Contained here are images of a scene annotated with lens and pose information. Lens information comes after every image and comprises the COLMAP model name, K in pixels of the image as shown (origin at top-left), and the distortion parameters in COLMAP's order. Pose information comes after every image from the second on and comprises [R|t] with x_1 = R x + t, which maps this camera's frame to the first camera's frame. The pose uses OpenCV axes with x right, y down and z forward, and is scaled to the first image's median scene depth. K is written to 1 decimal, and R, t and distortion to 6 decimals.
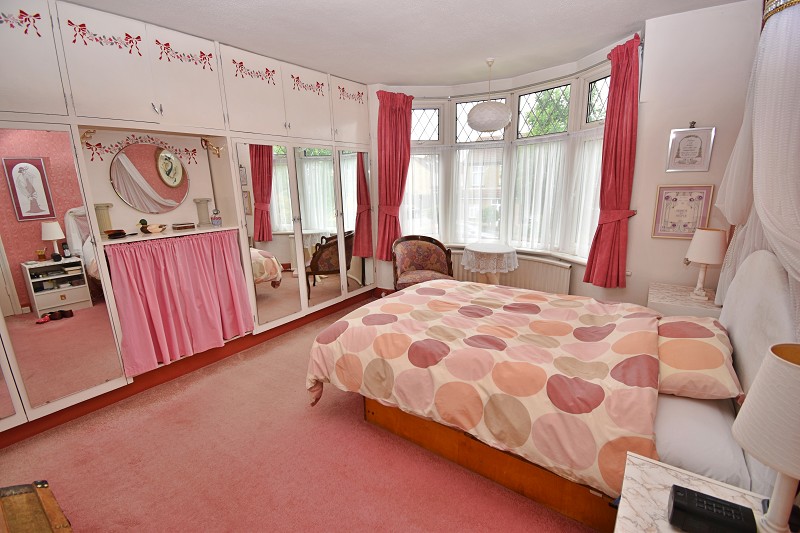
lens RADIAL K [[354.4, 0, 400.0], [0, 354.4, 266.5], [0, 0, 1]] dist [0.013041, -0.016971]
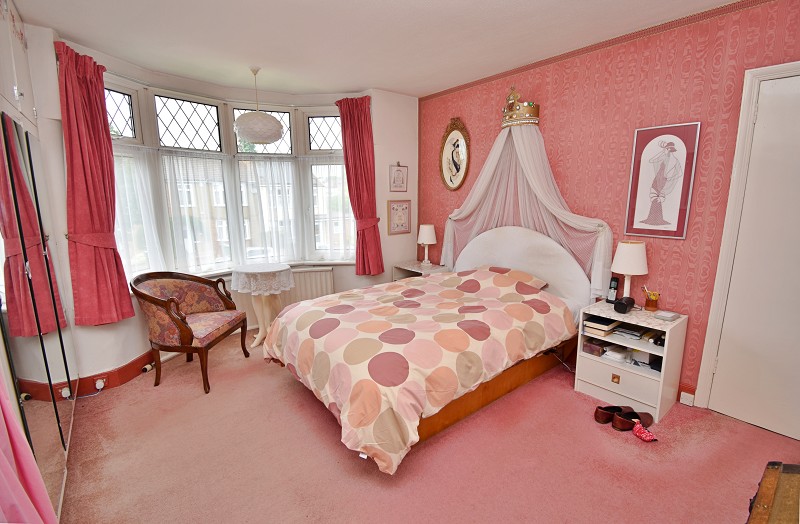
lens RADIAL K [[370.3, 0, 383.1], [0, 370.3, 263.3], [0, 0, 1]] dist [-0.000421, -0.000437]
pose [[0.281582, -0.151870, 0.947442, -0.886715], [0.221077, 0.971099, 0.089957, -0.124410], [-0.933722, 0.184128, 0.307019, 0.633426]]
